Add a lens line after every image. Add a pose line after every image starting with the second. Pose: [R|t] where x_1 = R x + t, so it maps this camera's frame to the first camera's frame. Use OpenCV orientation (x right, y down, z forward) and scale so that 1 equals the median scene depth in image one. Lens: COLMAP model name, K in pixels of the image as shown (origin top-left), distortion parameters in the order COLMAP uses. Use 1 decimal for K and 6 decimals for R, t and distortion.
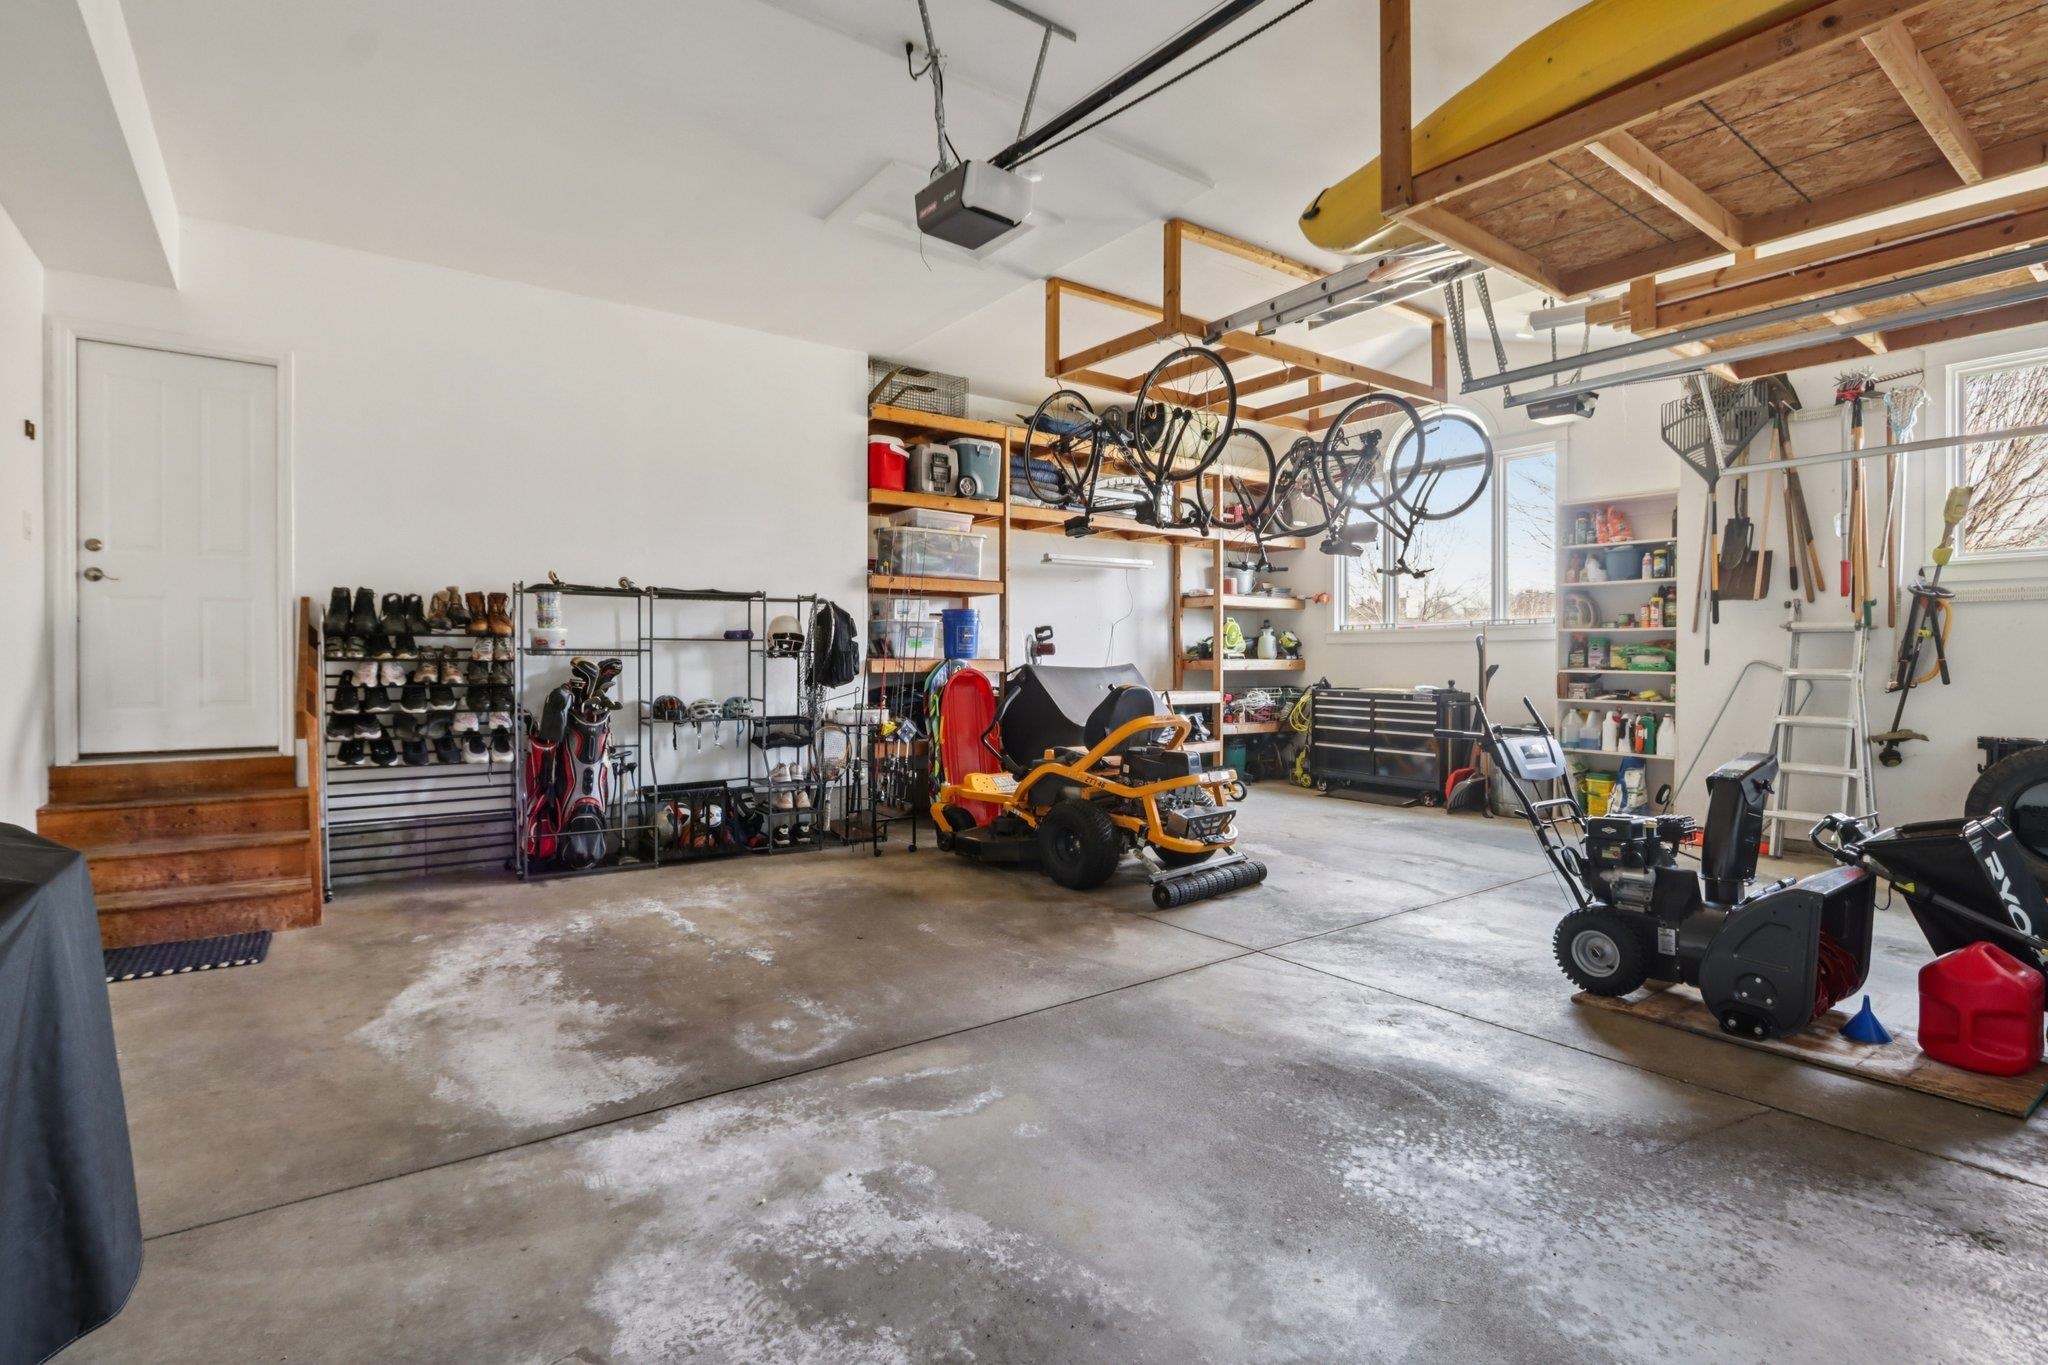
lens RADIAL K [[973.6, 0, 1017.6], [0, 973.6, 674.8], [0, 0, 1]] dist [-0.021804, 0.000774]
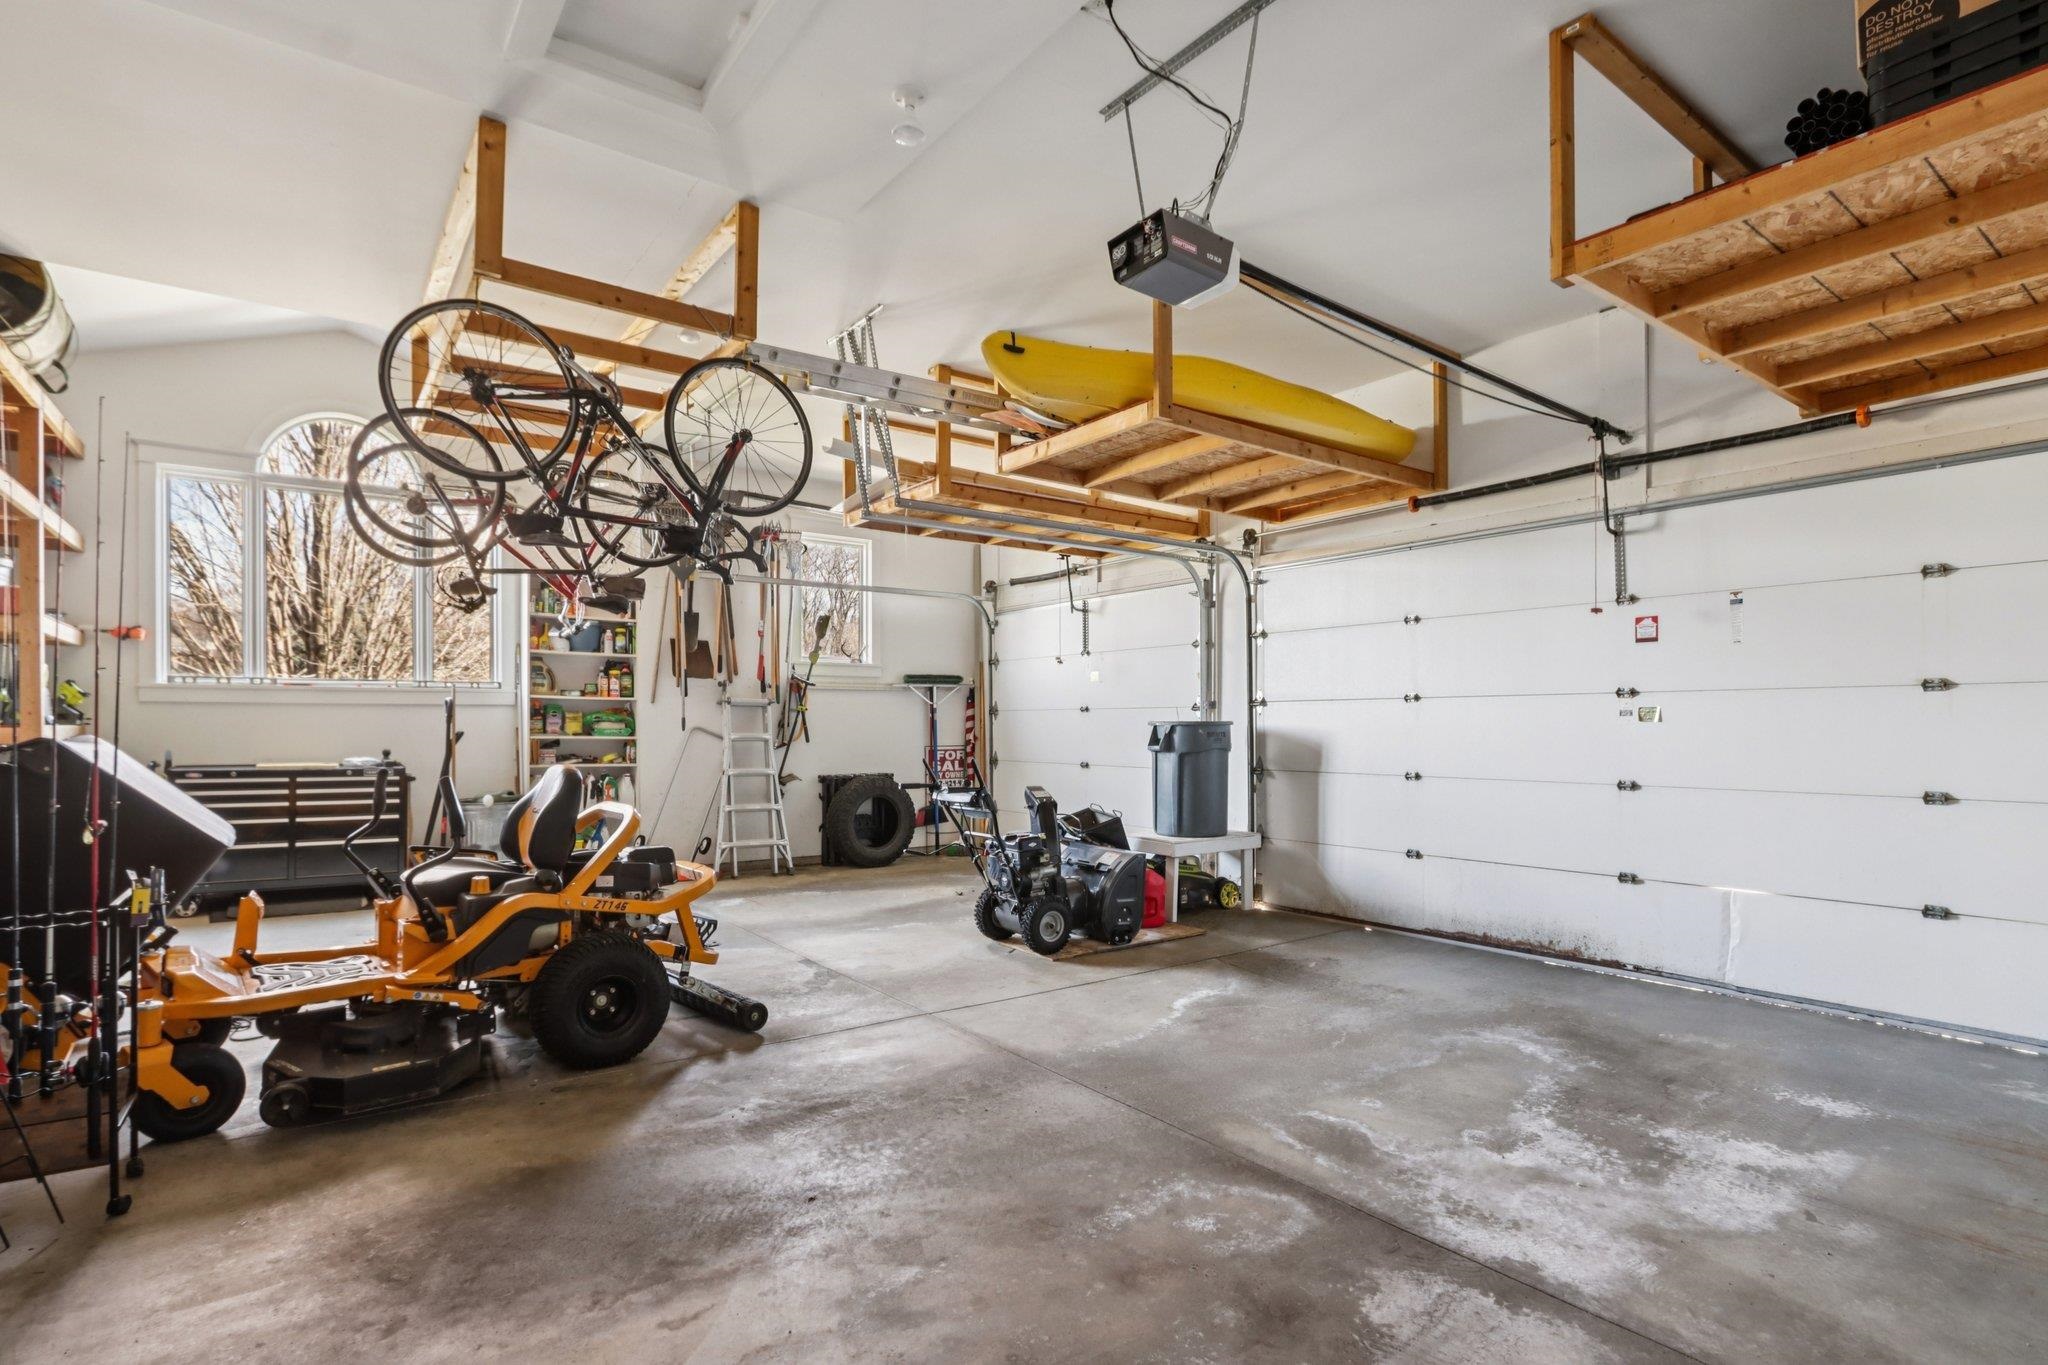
lens RADIAL K [[973.6, 0, 1013.2], [0, 973.6, 696.4], [0, 0, 1]] dist [-0.021804, 0.000774]
pose [[0.014100, 0.027884, 0.999512, -0.993941], [0.012841, 0.999524, -0.028066, -0.026682], [-0.999818, 0.013231, 0.013735, 1.121919]]
